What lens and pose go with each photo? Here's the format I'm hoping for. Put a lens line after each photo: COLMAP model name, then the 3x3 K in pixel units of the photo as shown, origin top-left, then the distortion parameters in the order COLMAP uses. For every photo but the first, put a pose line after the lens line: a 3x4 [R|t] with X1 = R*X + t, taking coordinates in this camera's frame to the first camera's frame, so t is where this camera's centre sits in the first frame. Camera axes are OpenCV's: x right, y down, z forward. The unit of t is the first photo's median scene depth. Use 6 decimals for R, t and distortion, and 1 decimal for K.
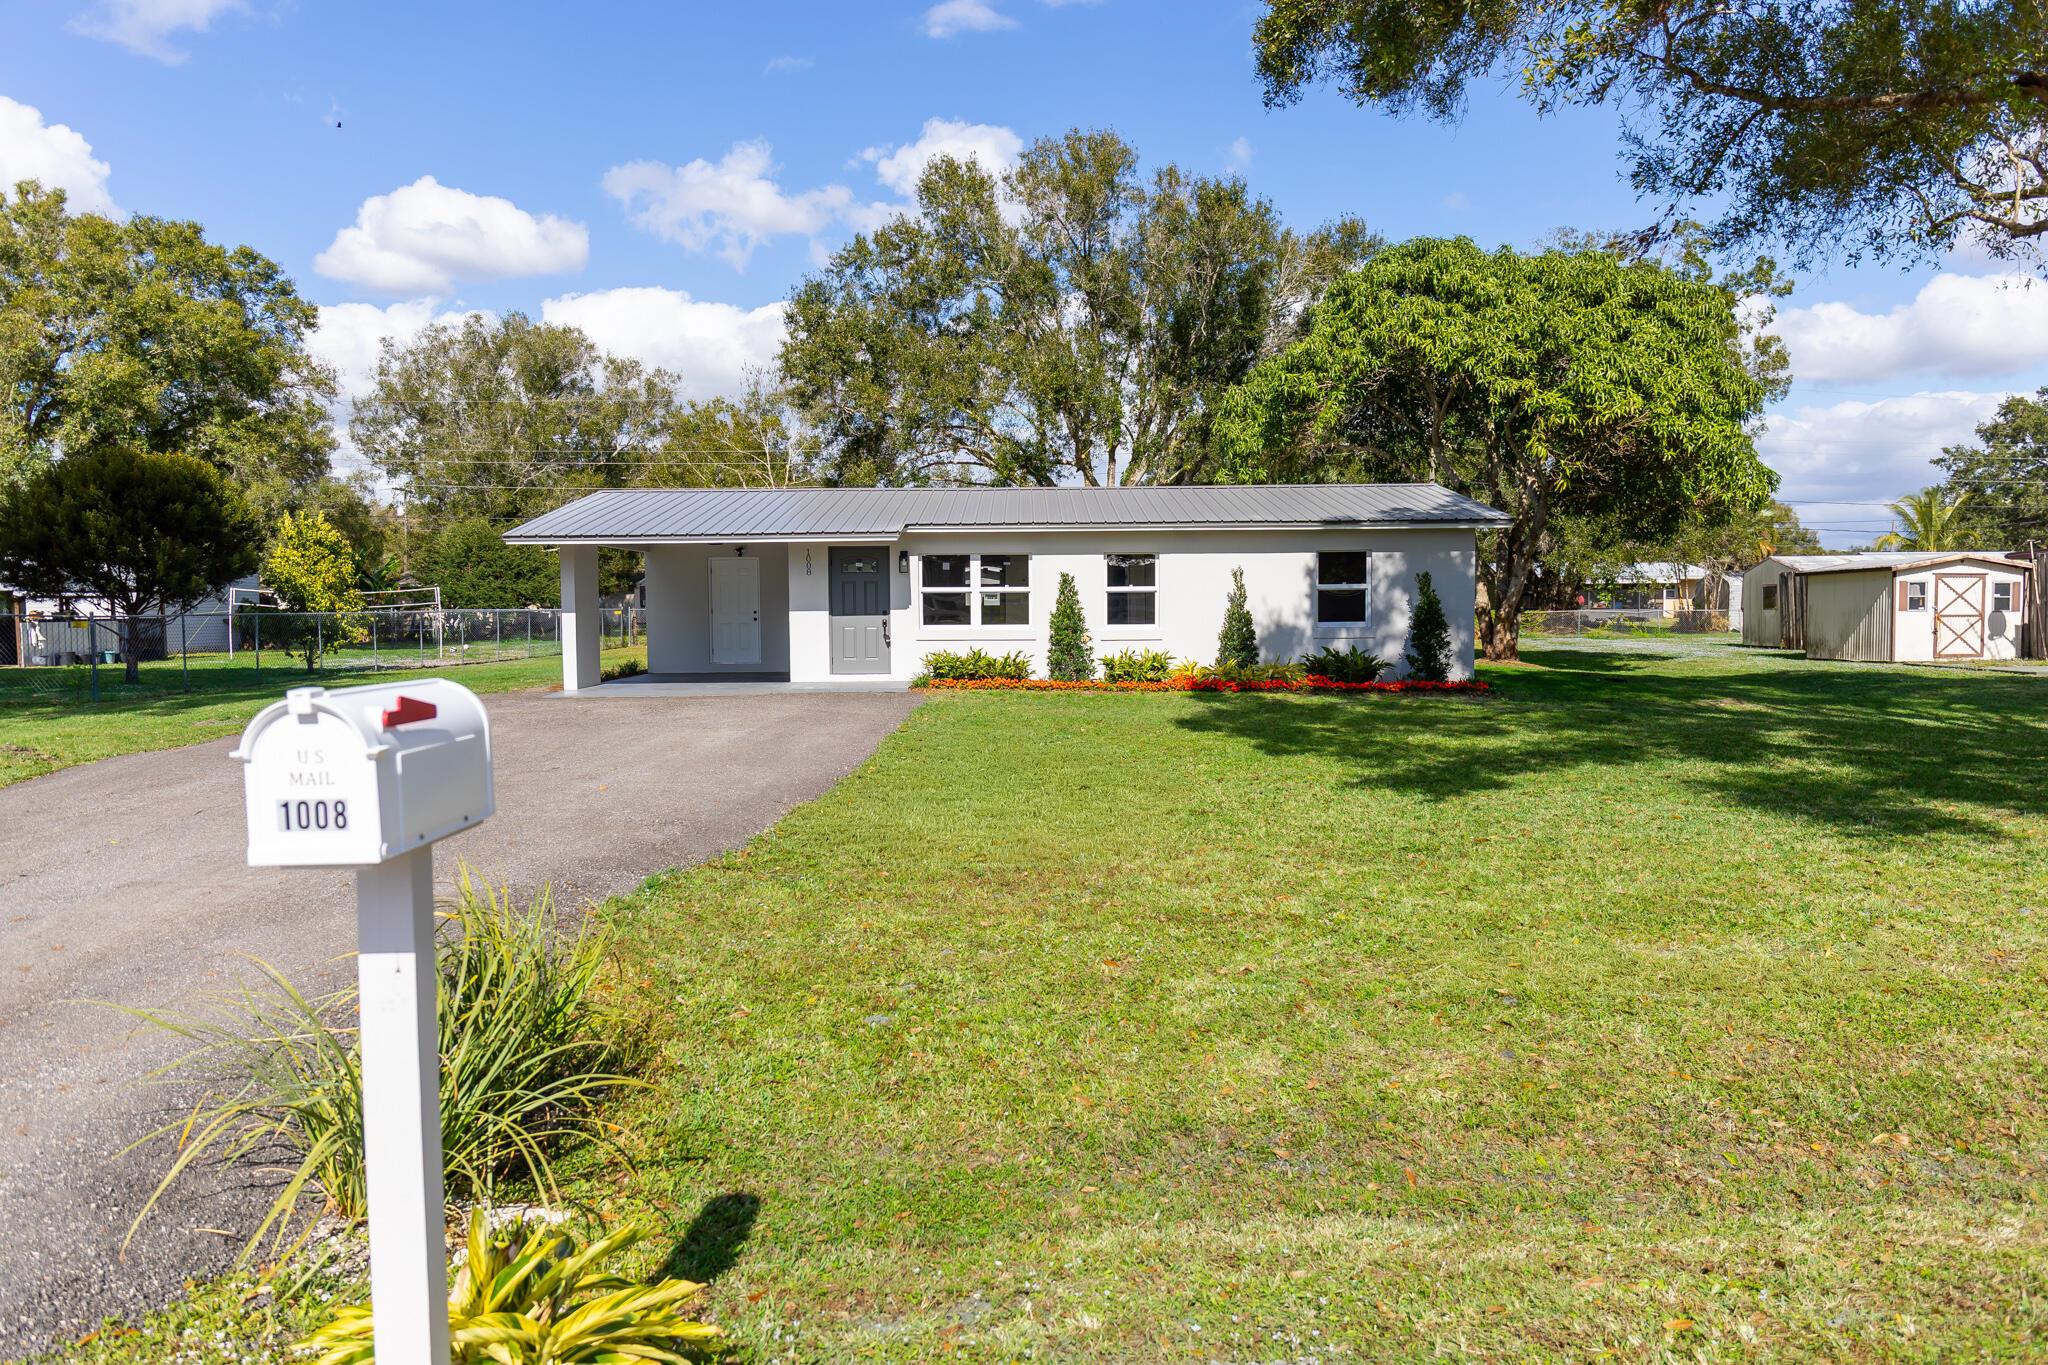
lens RADIAL K [[1379.4, 0, 1024.0], [0, 1379.4, 682.5], [0, 0, 1]] dist [-0.014631, -0.030810]
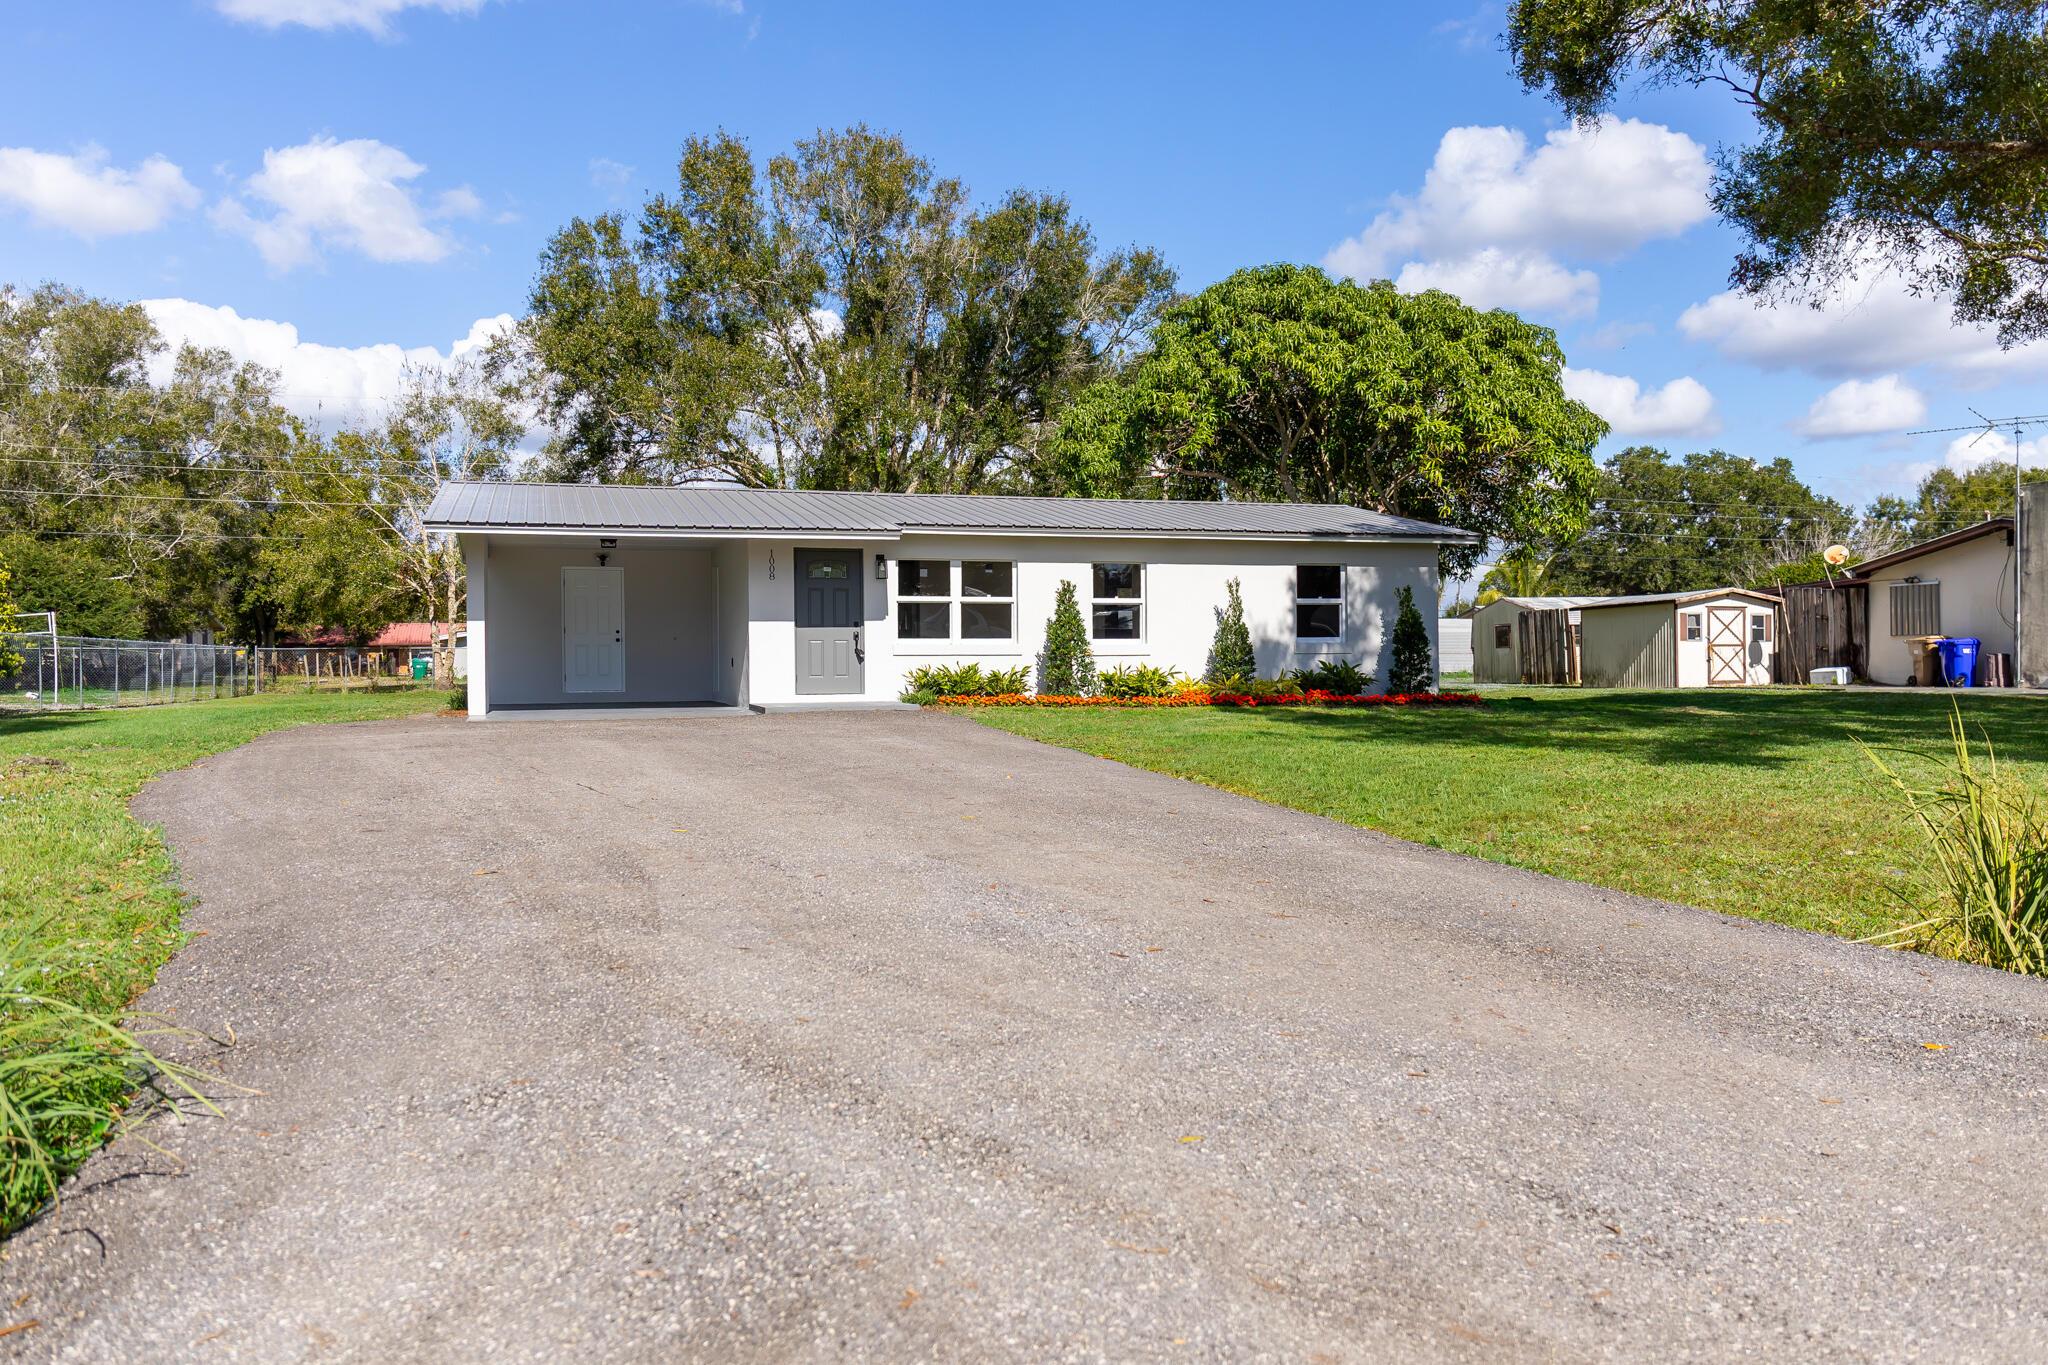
lens RADIAL K [[1480.6, 0, 1034.1], [0, 1480.6, 675.9], [0, 0, 1]] dist [-0.001790, -0.039133]
pose [[0.950746, -0.002616, 0.309959, -0.286002], [0.017860, 0.998766, -0.046351, 0.028240], [-0.309455, 0.049603, 0.949620, 0.069201]]
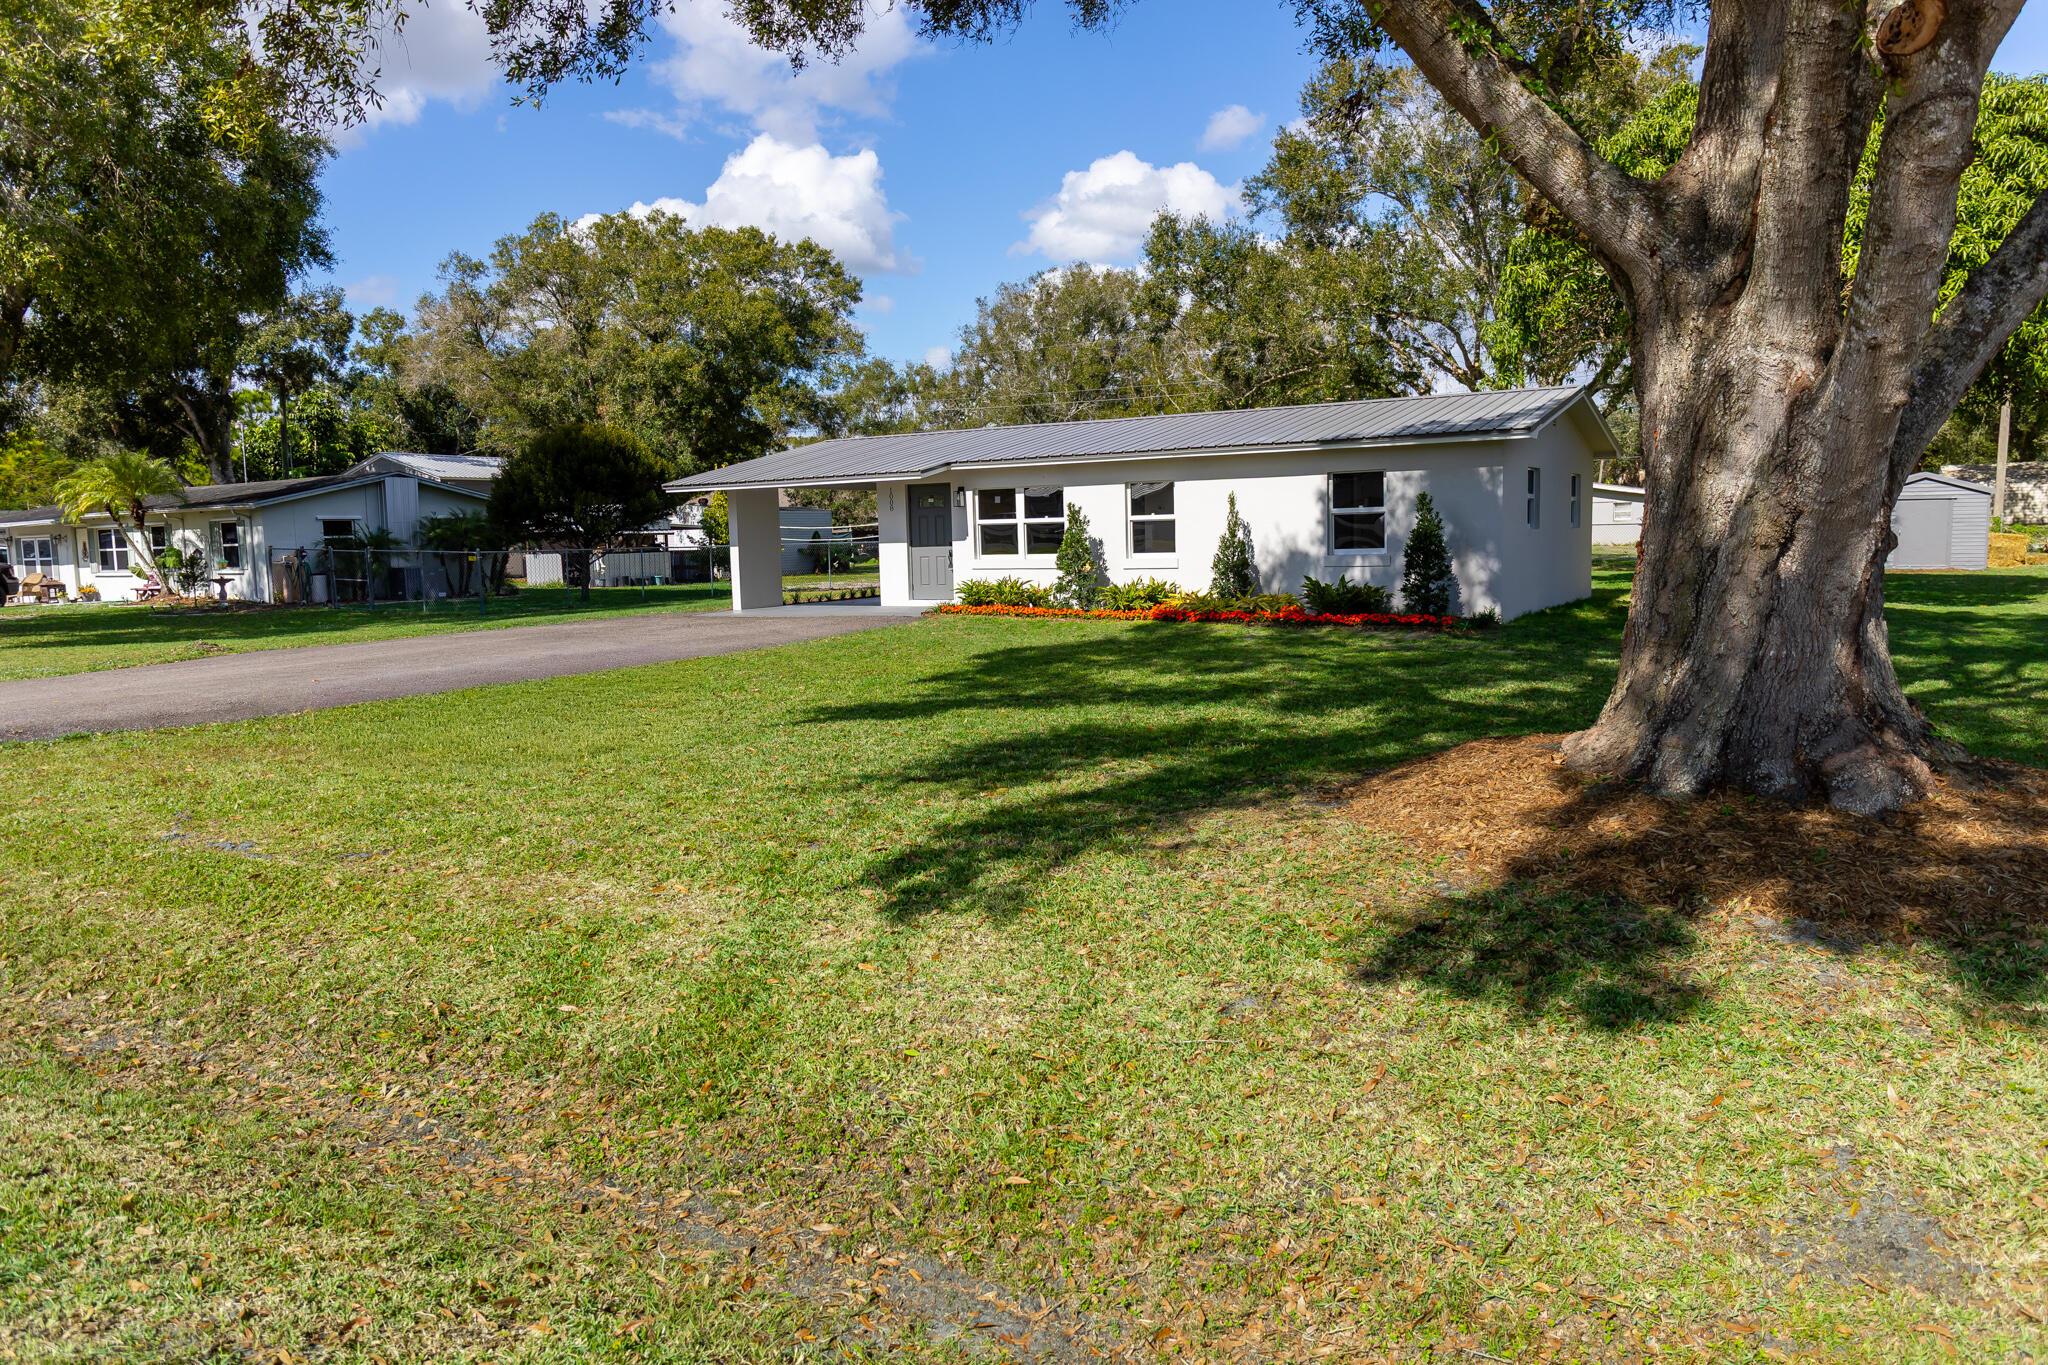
lens RADIAL K [[1379.4, 0, 1024.0], [0, 1379.4, 682.5], [0, 0, 1]] dist [-0.014631, -0.030810]
pose [[0.856229, 0.041514, -0.514925, 0.519007], [-0.012520, 0.998141, 0.059654, -0.006570], [0.516444, -0.044631, 0.855157, 0.087384]]
